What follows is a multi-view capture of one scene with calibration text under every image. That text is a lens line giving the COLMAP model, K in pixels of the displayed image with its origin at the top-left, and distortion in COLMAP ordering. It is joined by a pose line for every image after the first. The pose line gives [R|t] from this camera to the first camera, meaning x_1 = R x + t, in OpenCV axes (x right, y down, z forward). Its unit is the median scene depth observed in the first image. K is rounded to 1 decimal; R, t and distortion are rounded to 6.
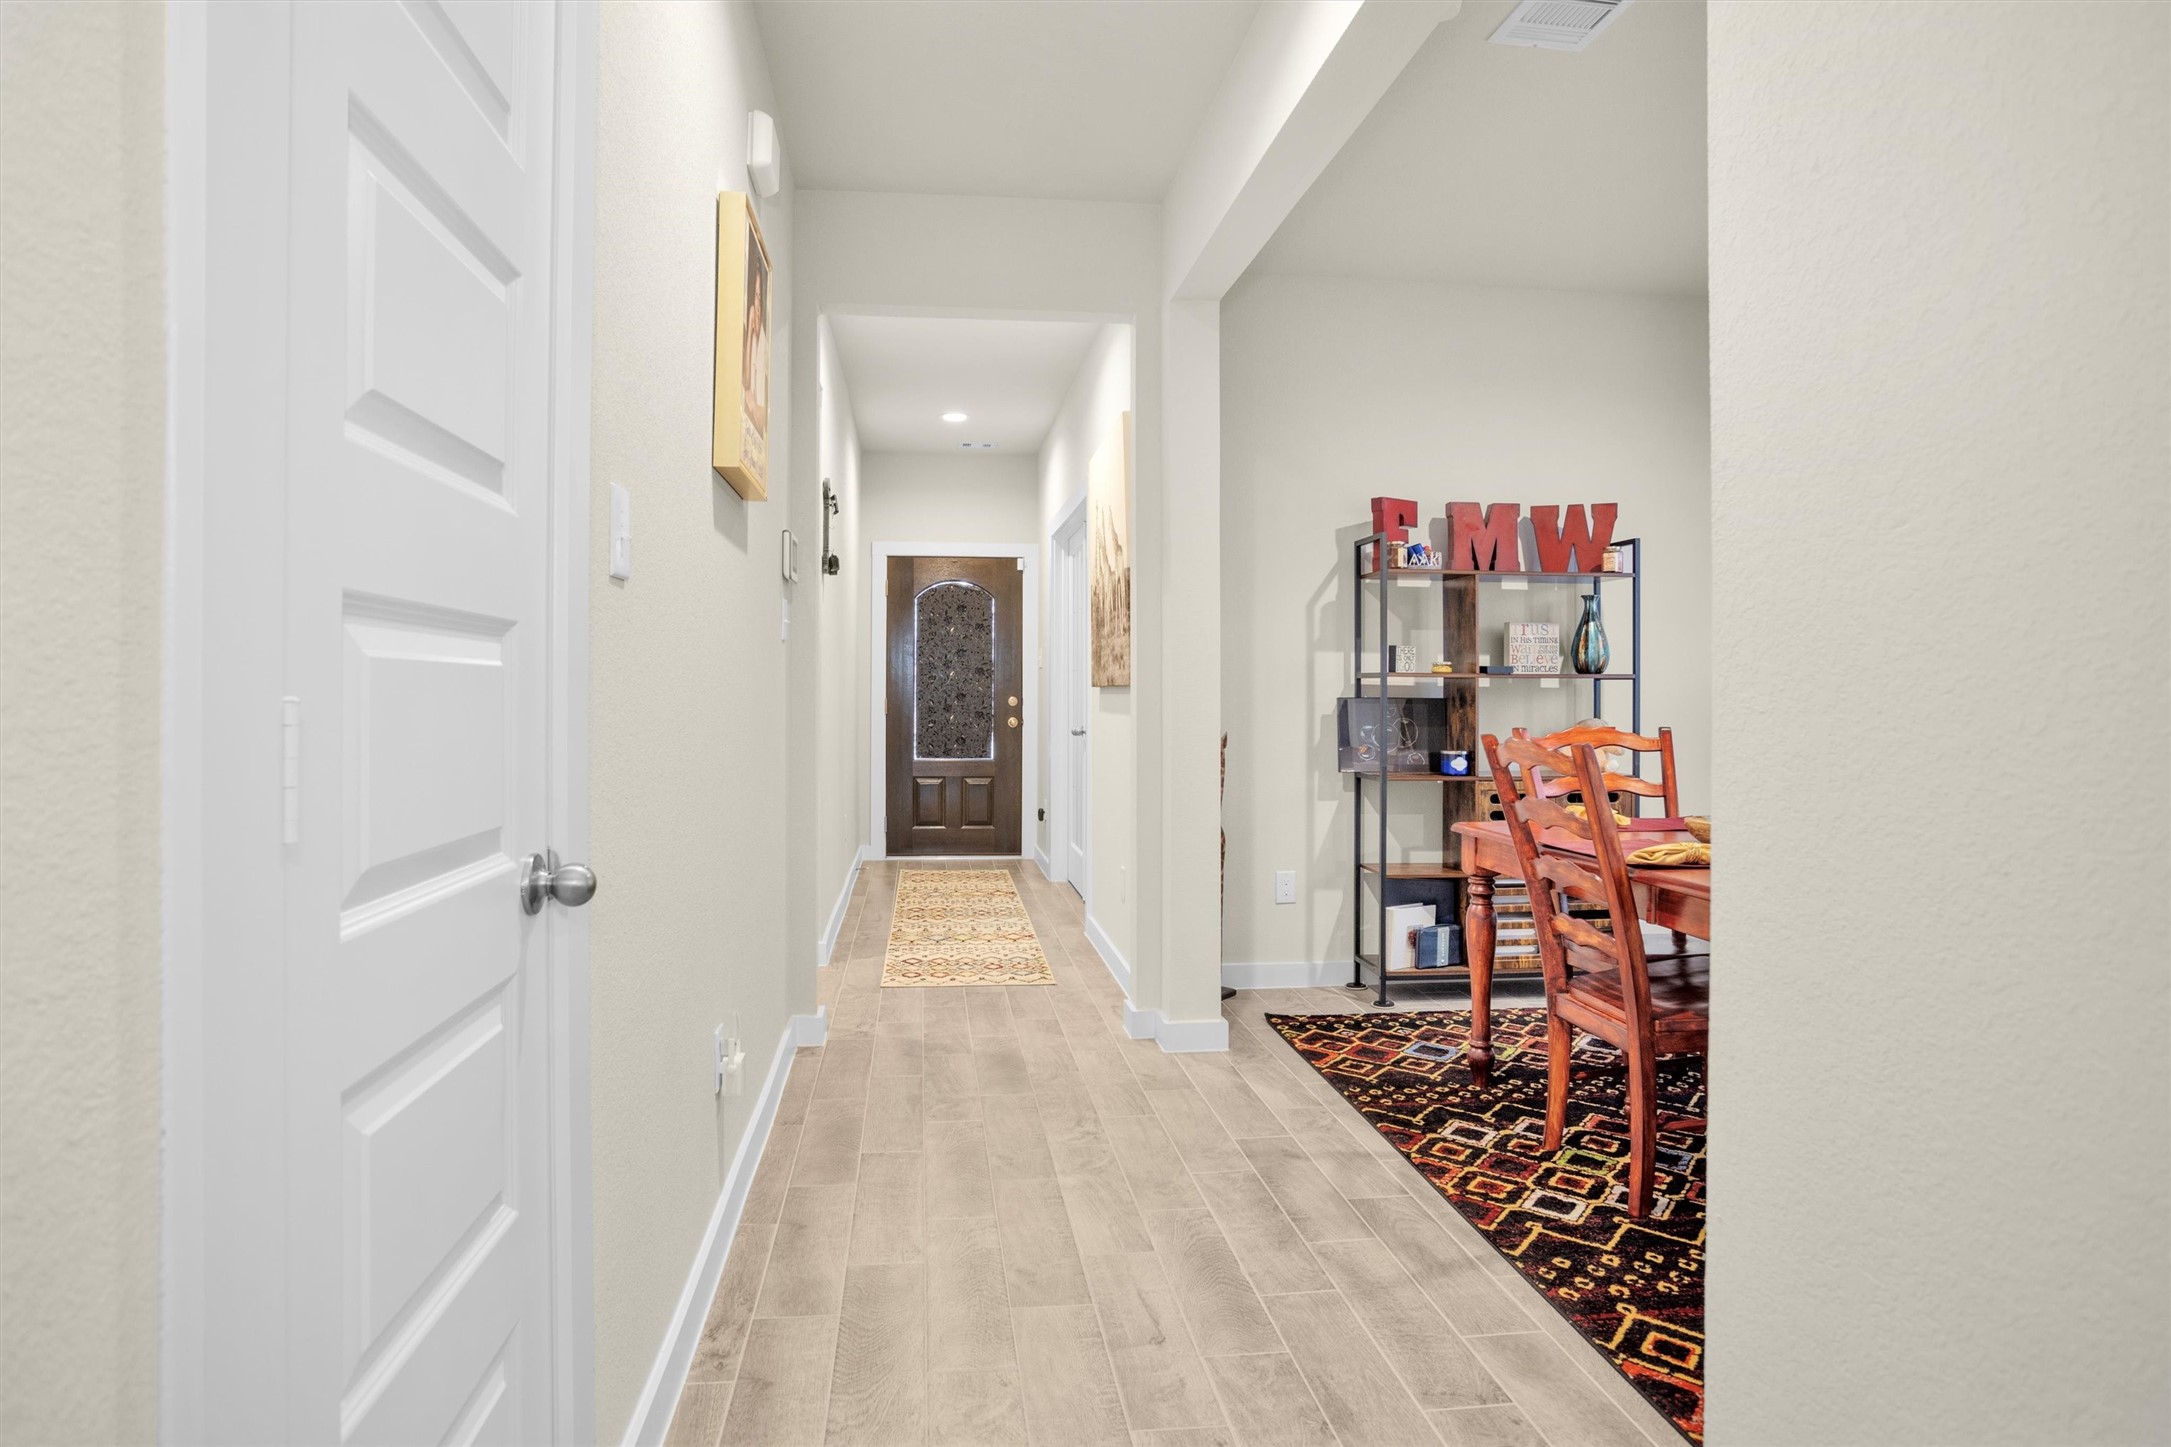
lens RADIAL K [[1193.3, 0, 1058.7], [0, 1193.3, 671.1], [0, 0, 1]] dist [-0.059115, 0.001519]
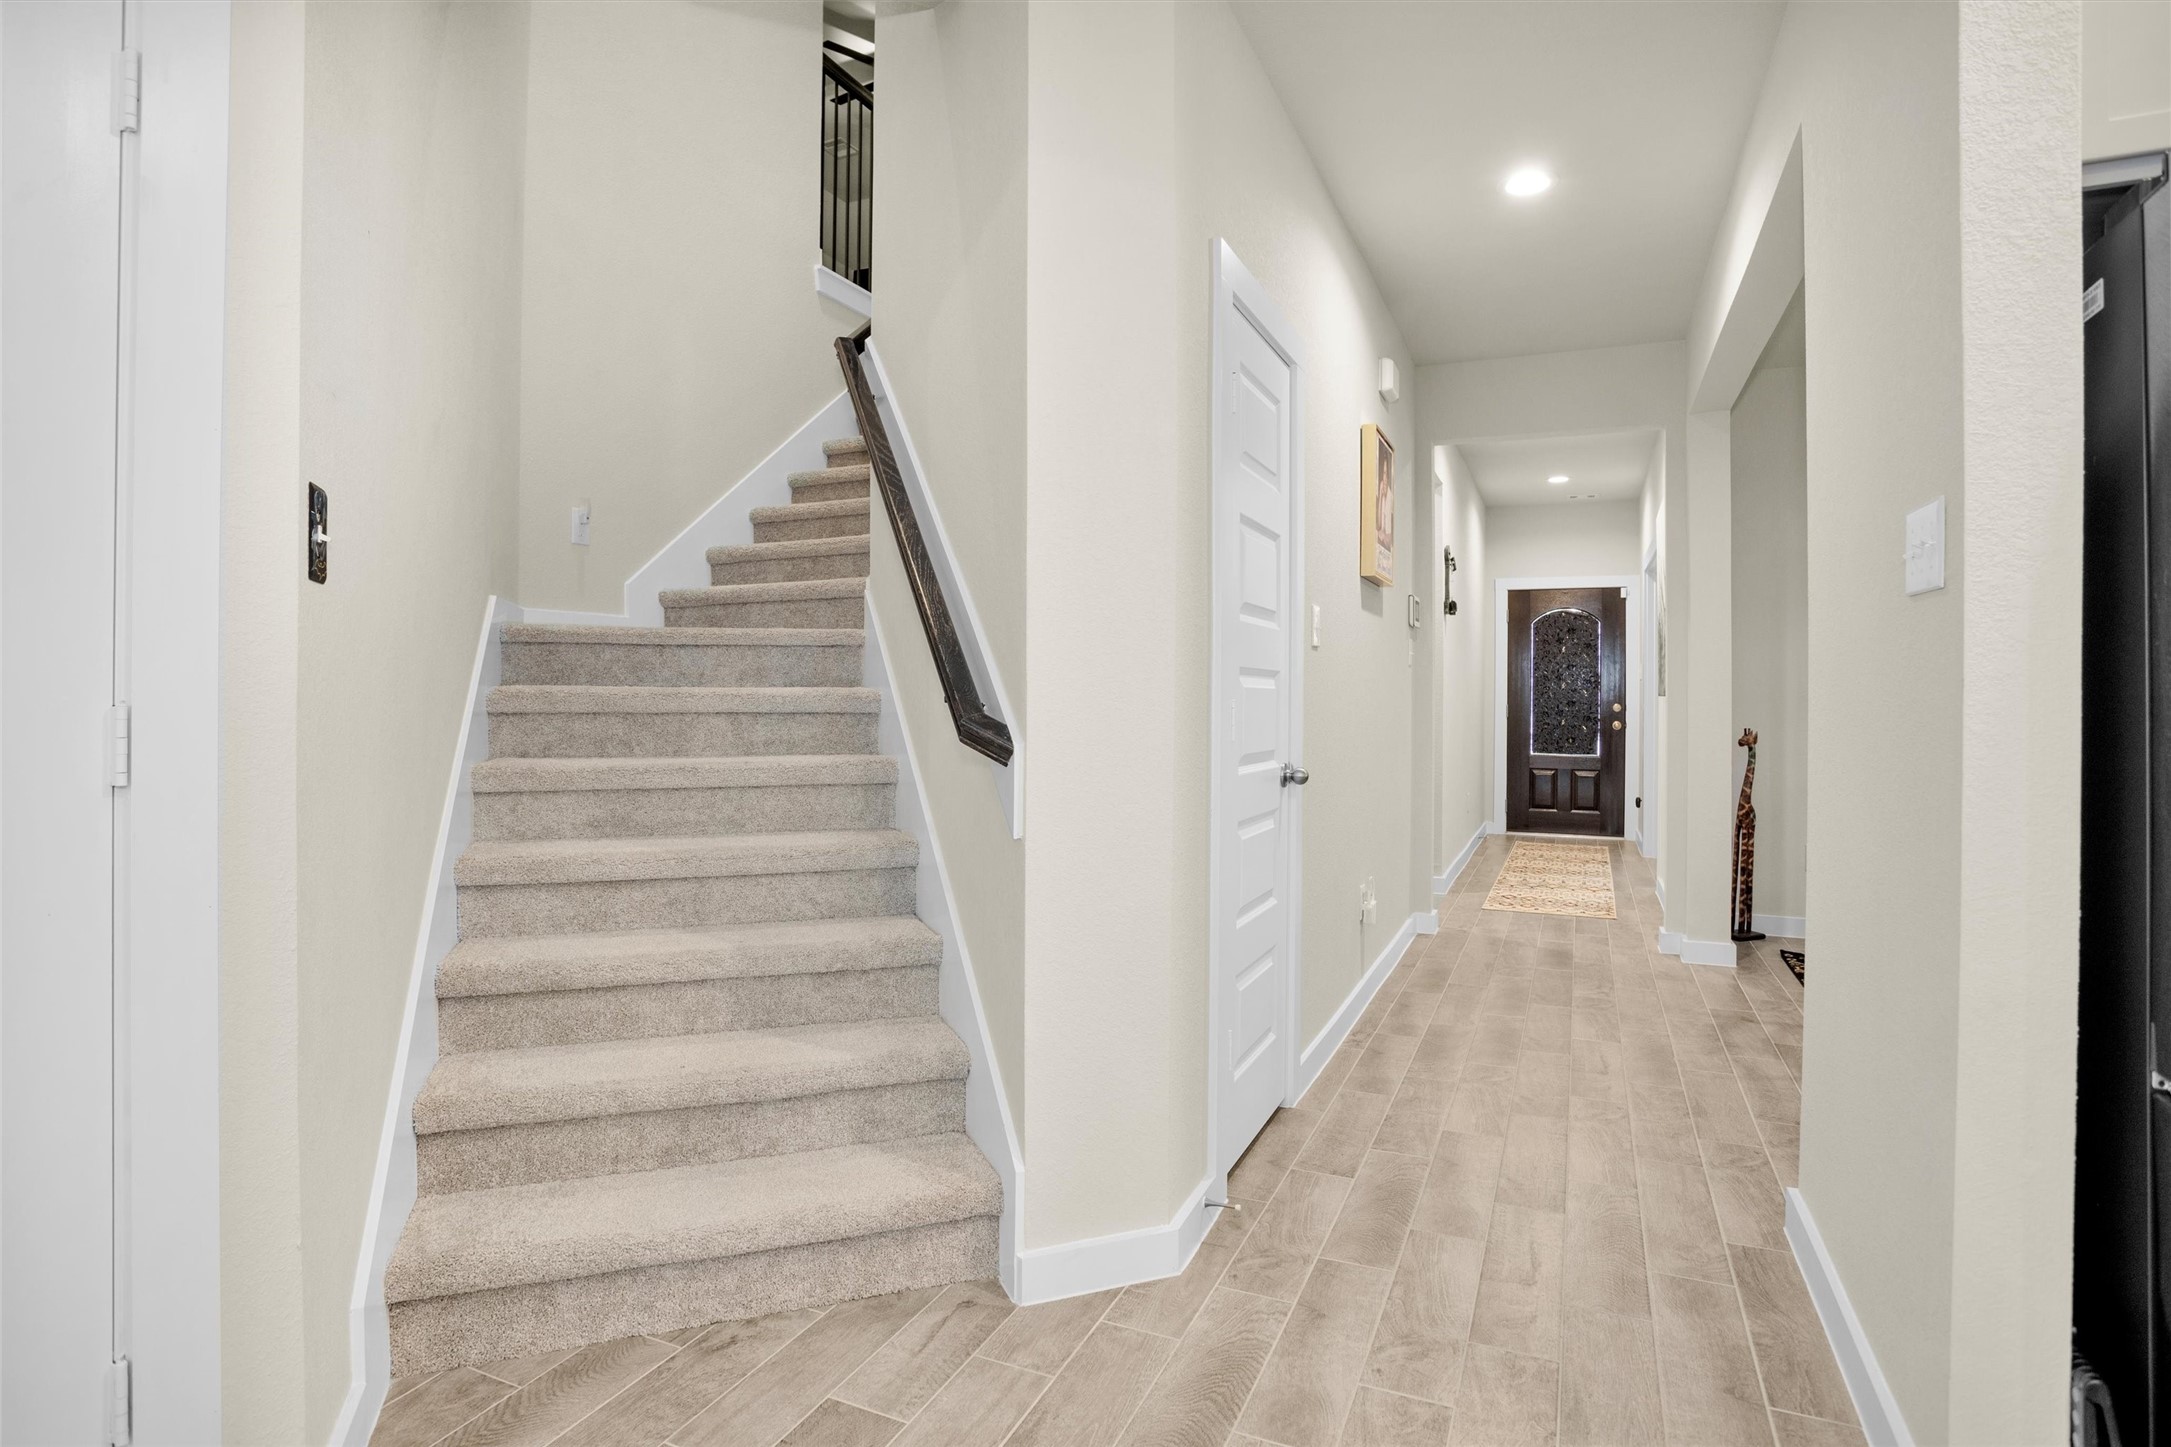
lens RADIAL K [[1101.3, 0, 1099.6], [0, 1101.3, 701.1], [0, 0, 1]] dist [-0.043250, 0.011862]
pose [[0.862969, 0.007575, -0.505199, 0.121308], [0.002647, 0.999806, 0.019514, -0.007534], [0.505249, -0.018177, 0.862782, -0.371572]]
